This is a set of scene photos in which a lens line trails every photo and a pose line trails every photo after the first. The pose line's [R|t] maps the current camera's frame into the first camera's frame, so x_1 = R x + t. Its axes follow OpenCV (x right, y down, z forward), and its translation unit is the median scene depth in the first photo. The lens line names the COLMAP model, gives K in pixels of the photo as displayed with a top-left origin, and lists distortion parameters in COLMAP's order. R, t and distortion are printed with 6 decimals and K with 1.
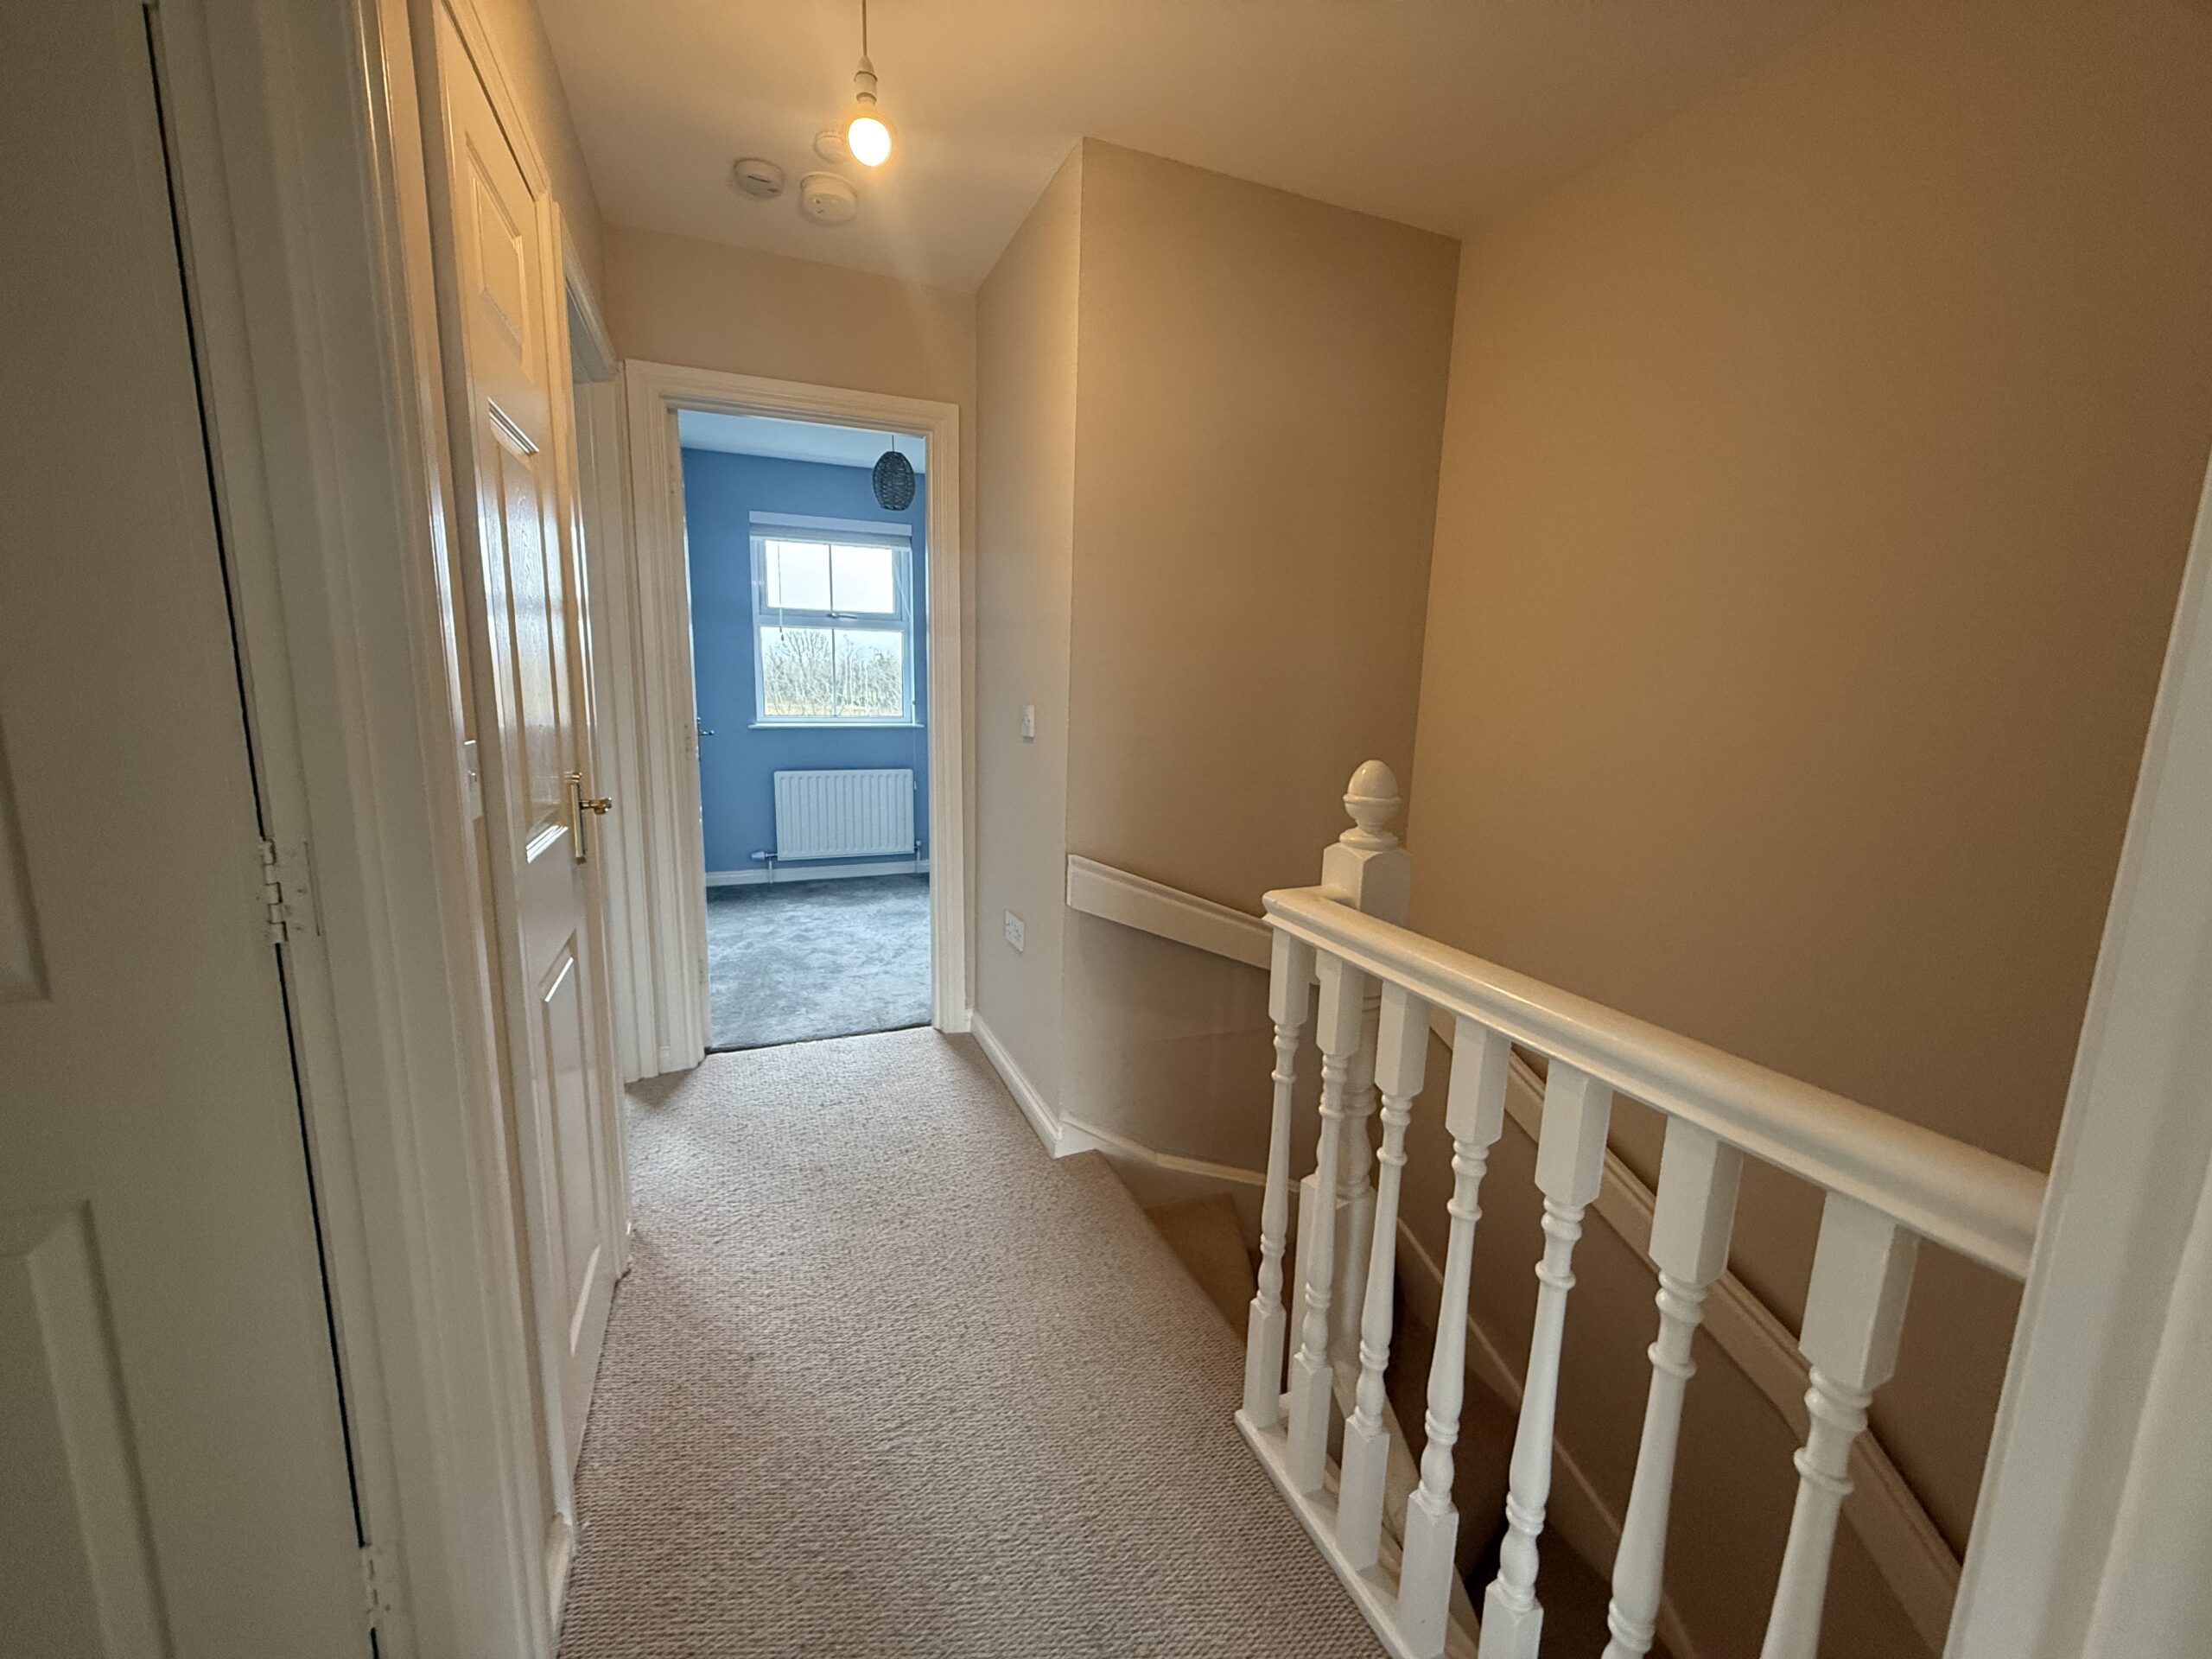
lens RADIAL K [[893.5, 0, 1105.3], [0, 893.5, 832.2], [0, 0, 1]] dist [-0.002075, 0.000808]
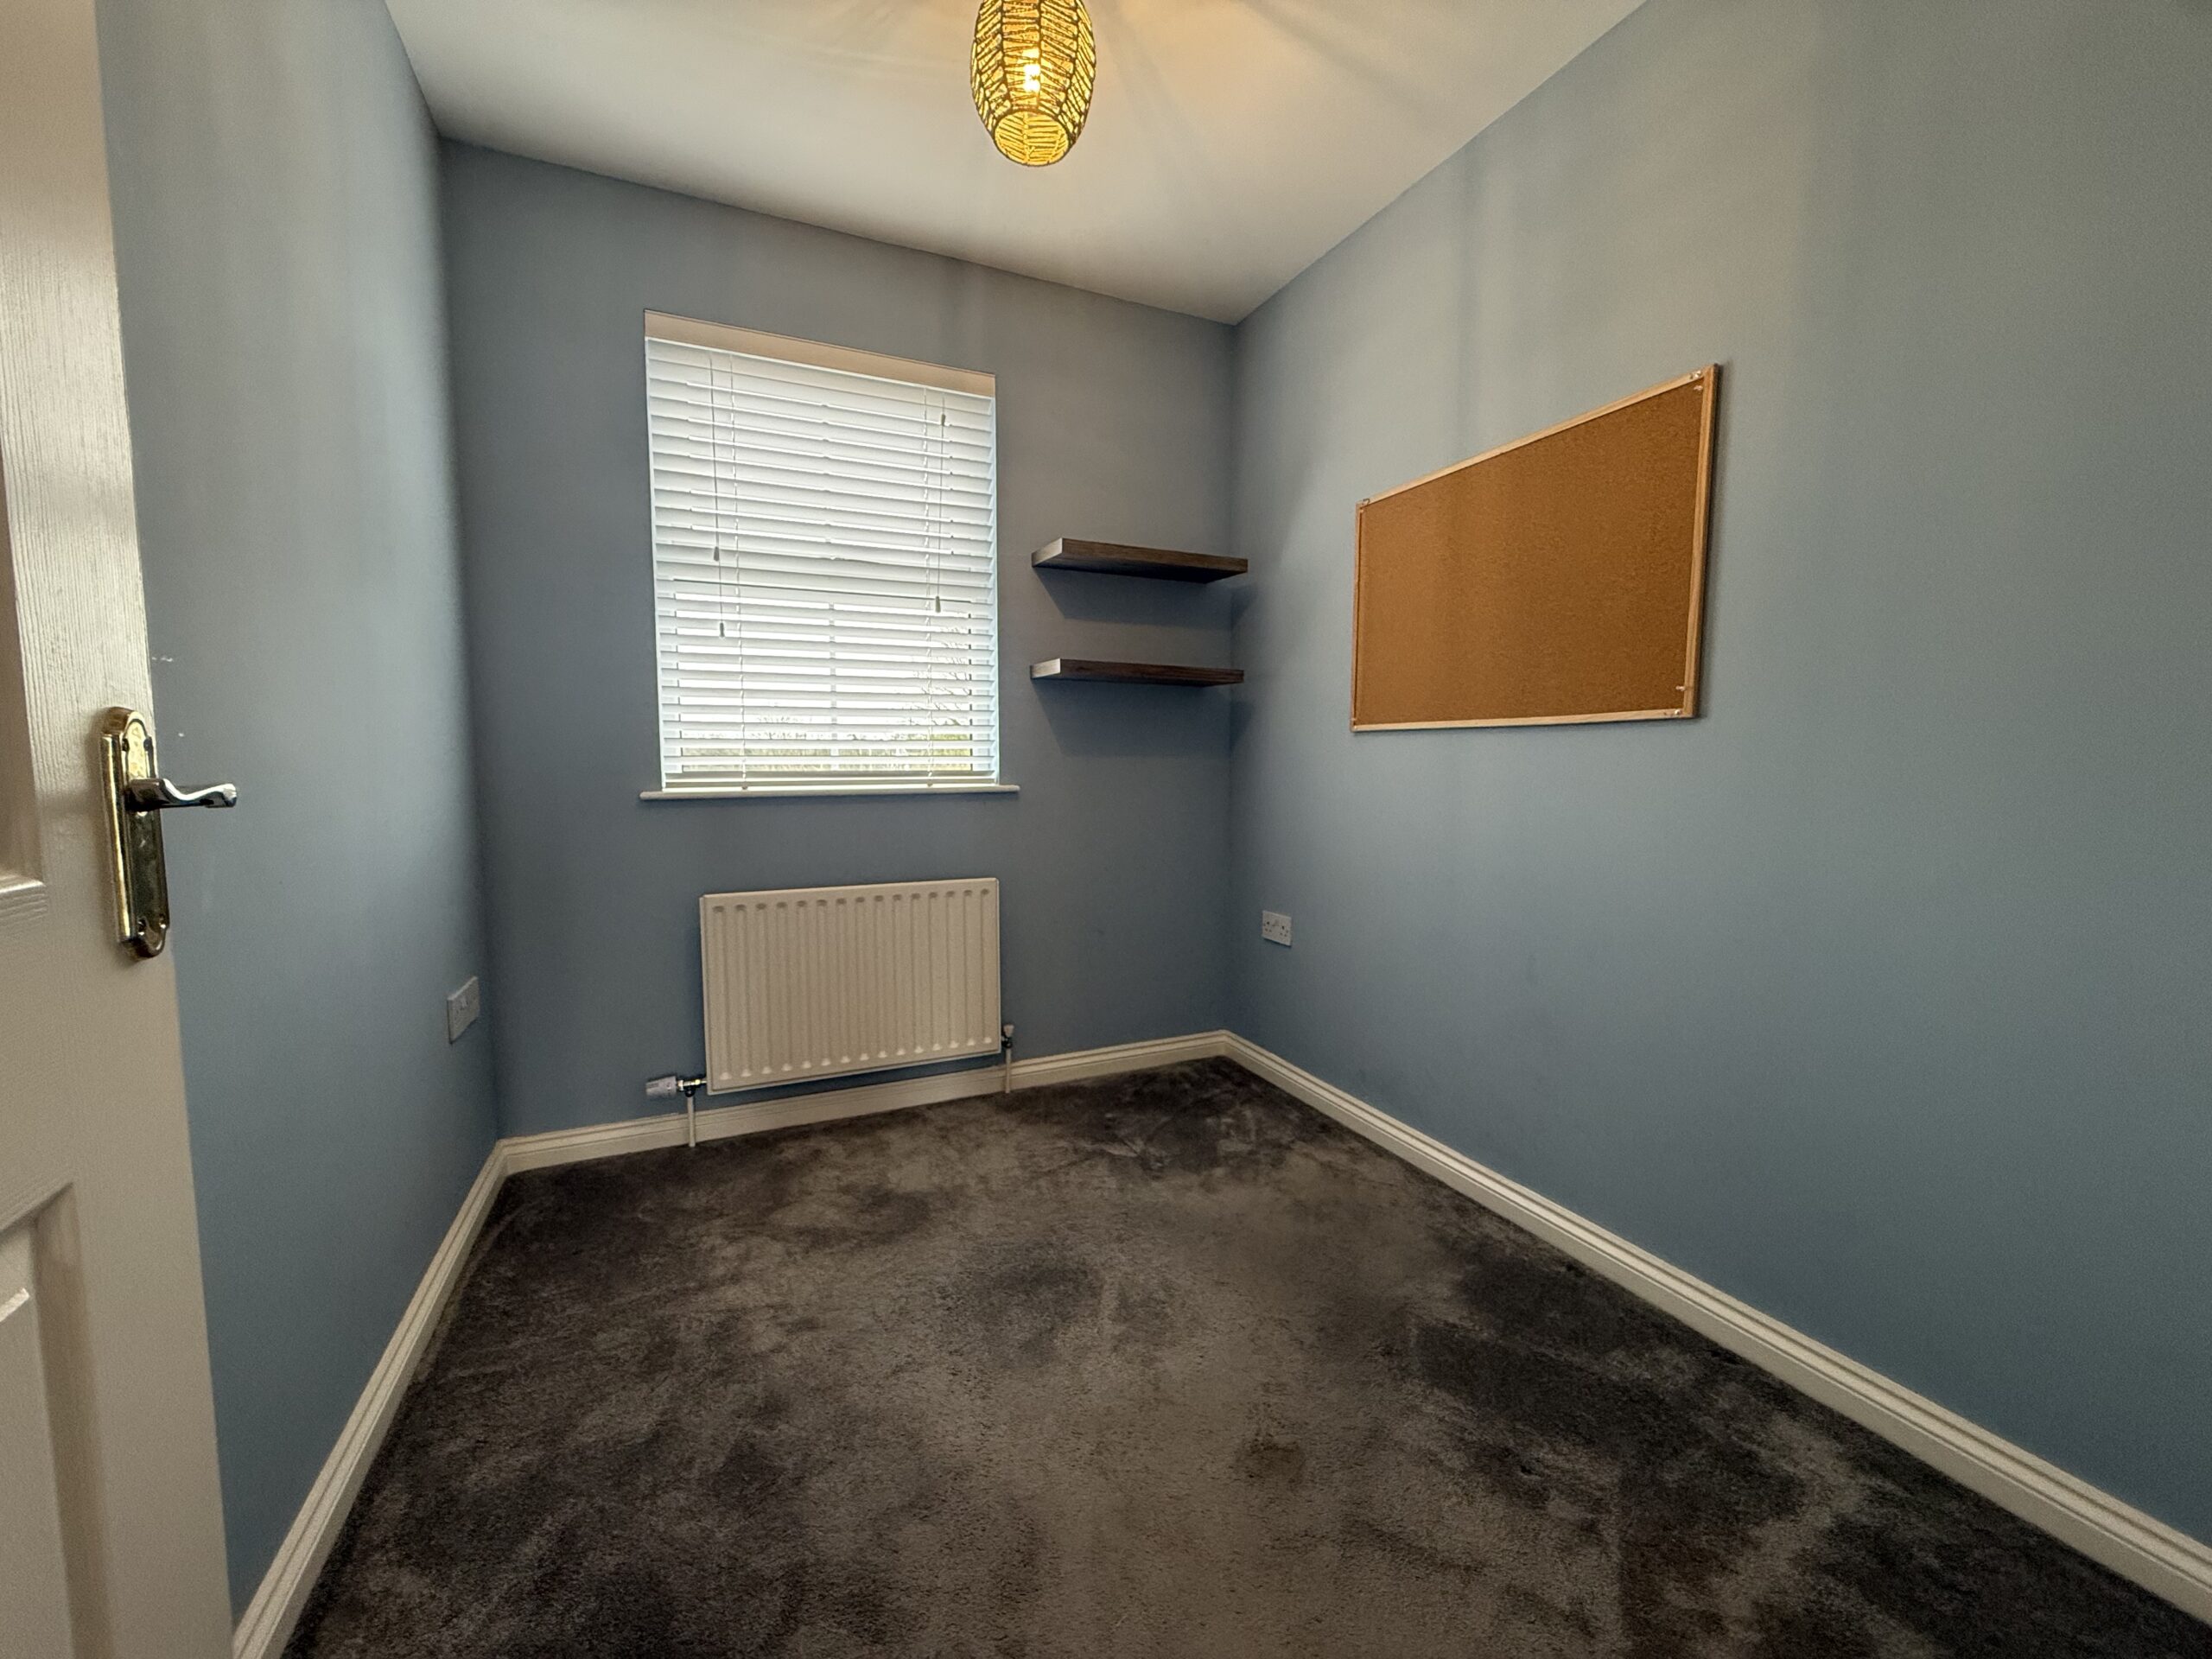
lens RADIAL K [[893.5, 0, 1098.3], [0, 893.5, 839.3], [0, 0, 1]] dist [-0.002075, 0.000808]
pose [[0.999621, -0.014999, 0.023075, -0.184980], [0.016750, 0.996839, -0.077656, -0.056277], [-0.021837, 0.078013, 0.996713, 0.554011]]
